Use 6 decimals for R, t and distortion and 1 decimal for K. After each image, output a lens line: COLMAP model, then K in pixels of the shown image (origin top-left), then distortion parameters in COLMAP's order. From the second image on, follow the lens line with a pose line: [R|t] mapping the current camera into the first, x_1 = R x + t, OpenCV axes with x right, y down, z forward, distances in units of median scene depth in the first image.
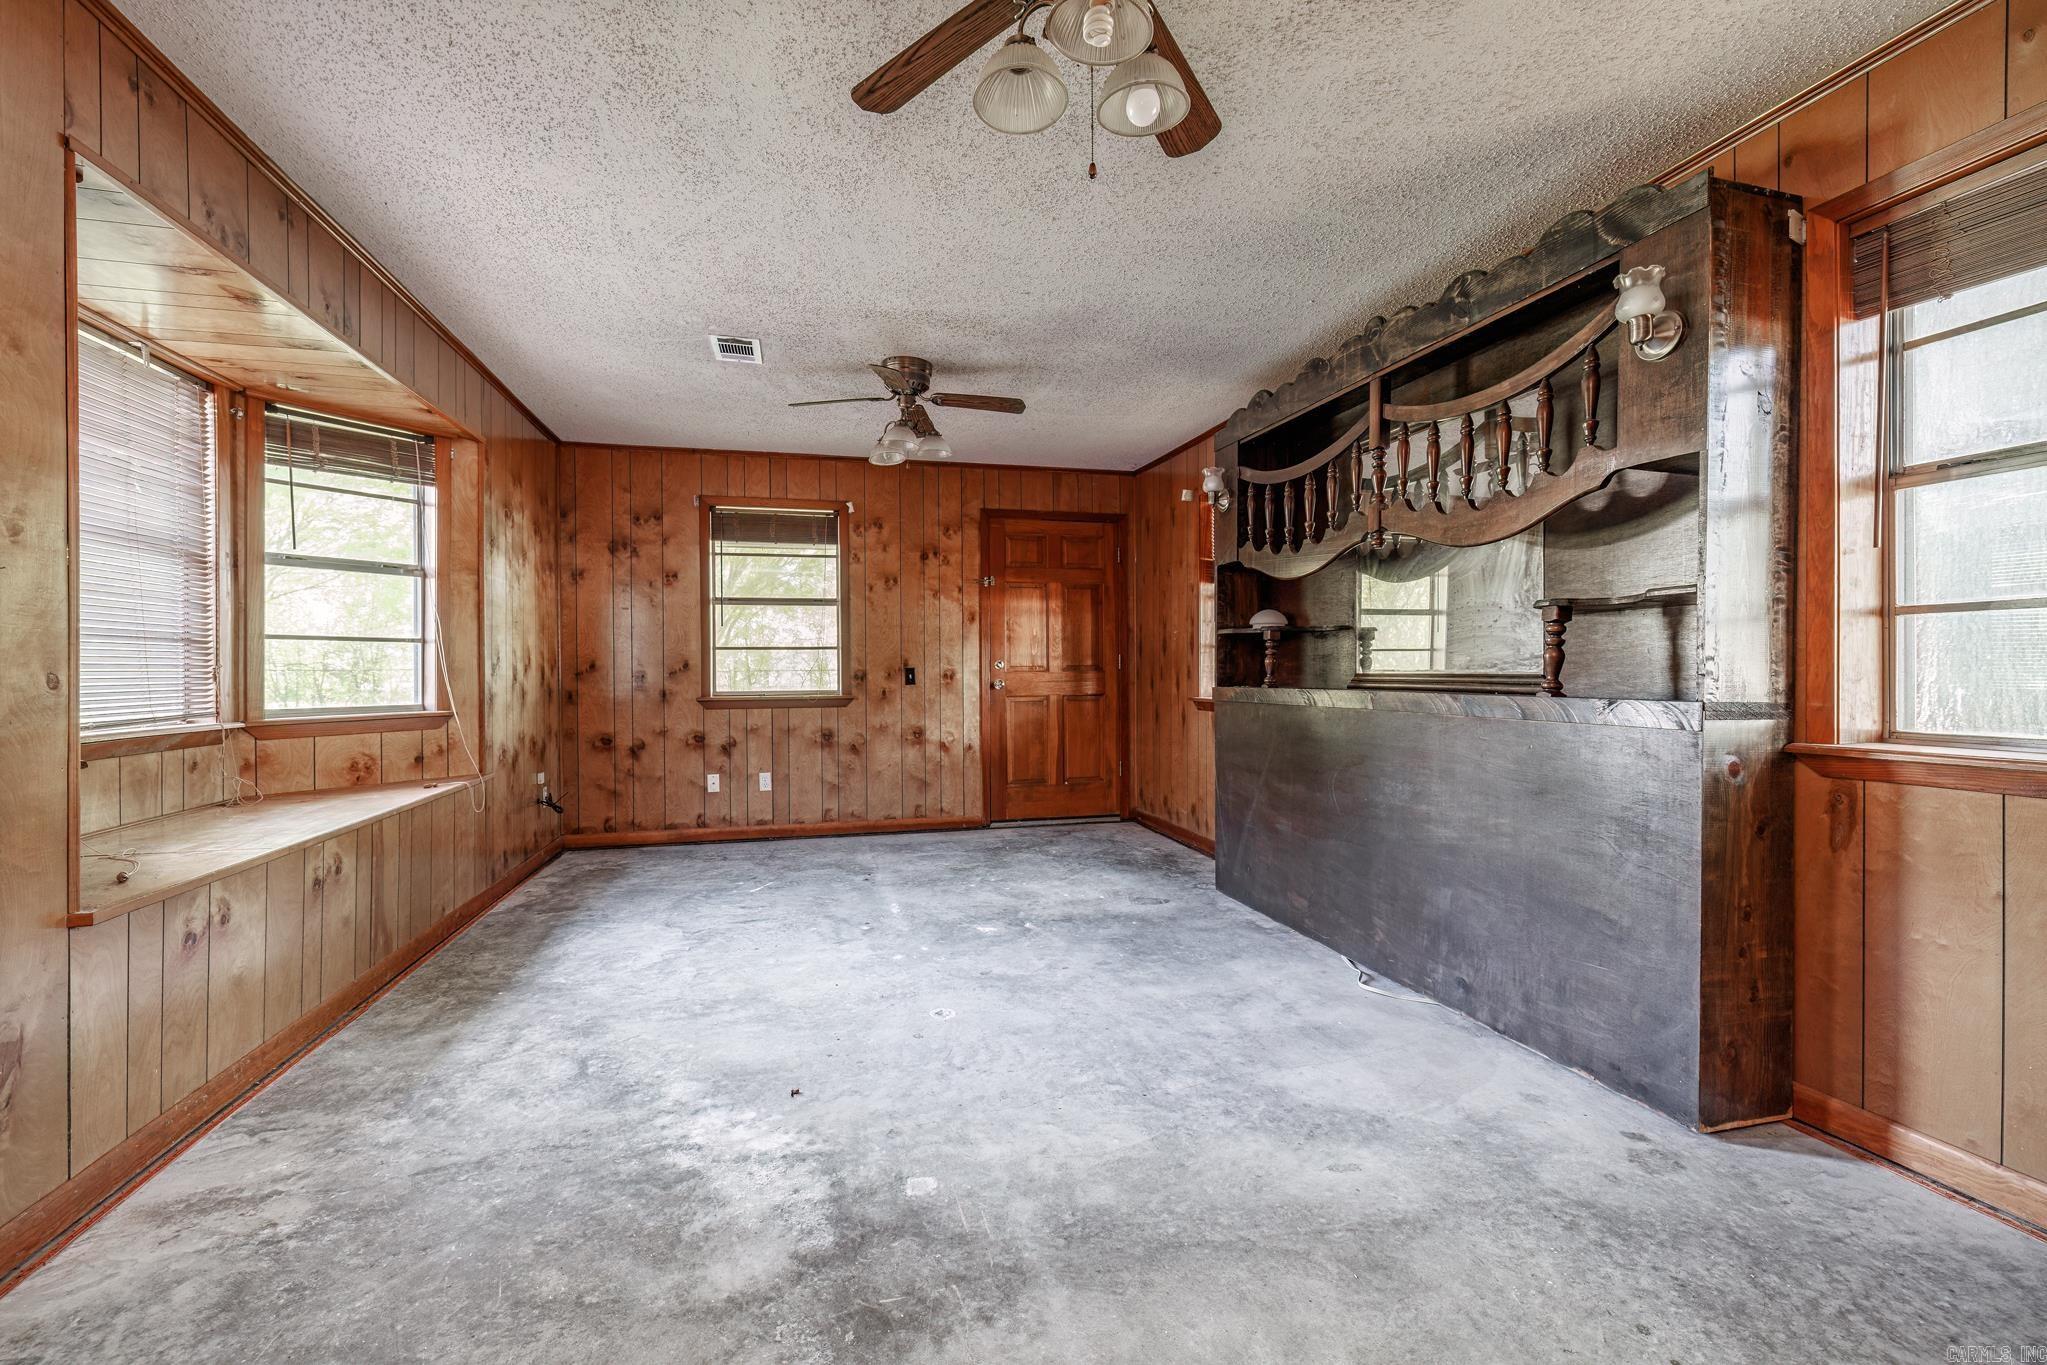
lens RADIAL K [[856.3, 0, 1023.4], [0, 856.3, 676.3], [0, 0, 1]] dist [-0.003520, 0.000955]
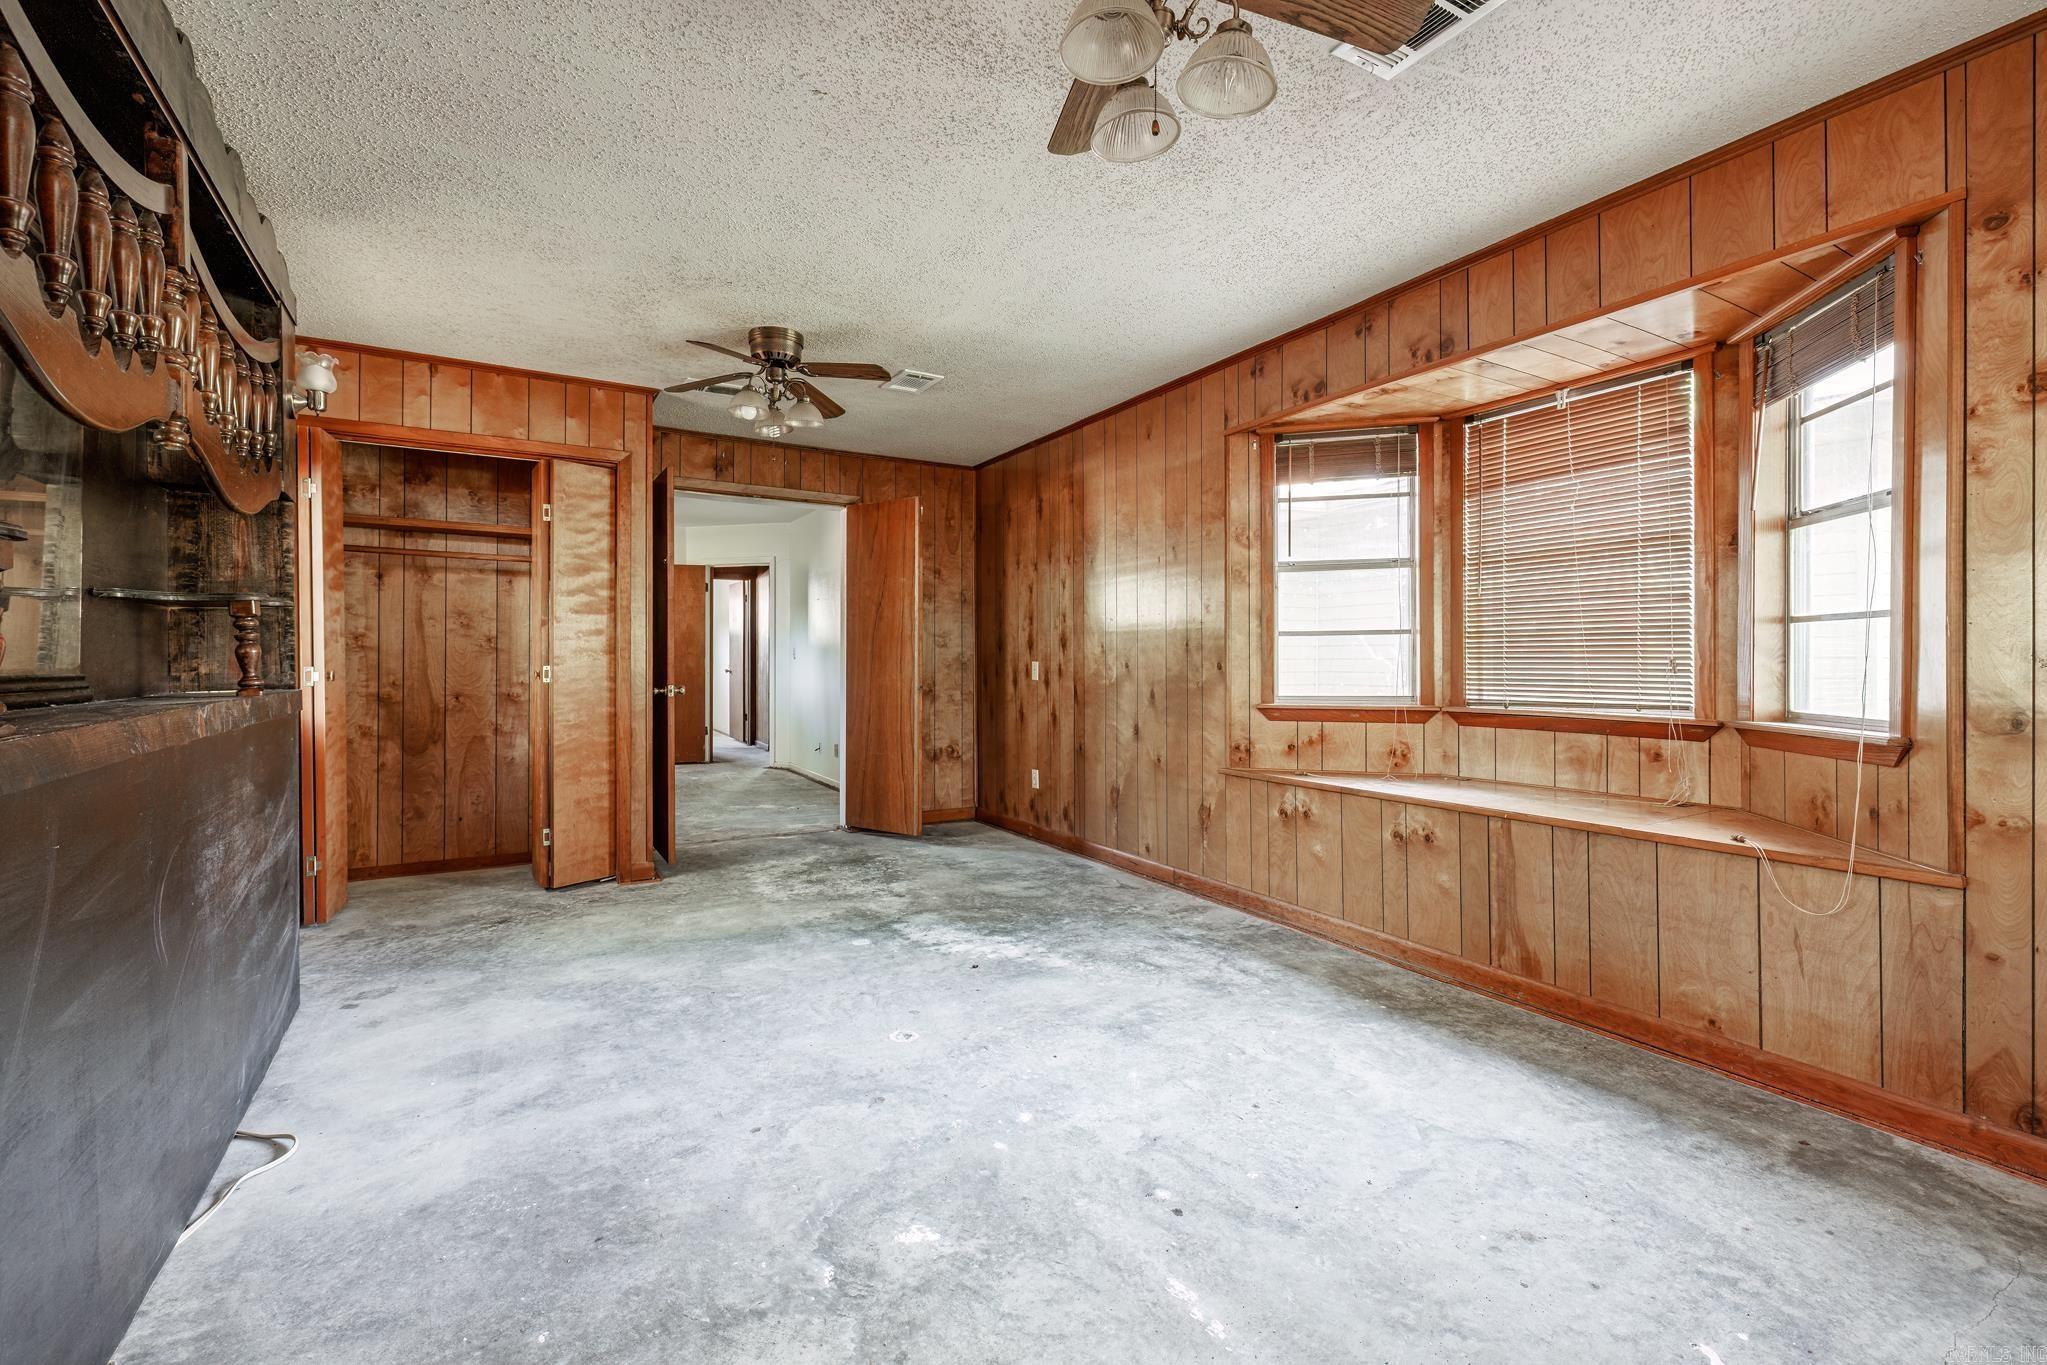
lens RADIAL K [[856.3, 0, 966.3], [0, 856.3, 656.9], [0, 0, 1]] dist [-0.003520, 0.000955]
pose [[-0.976226, 0.001433, -0.216751, 0.041374], [0.000420, 0.999989, 0.004720, -0.019761], [0.216755, 0.004517, -0.976216, 2.041988]]
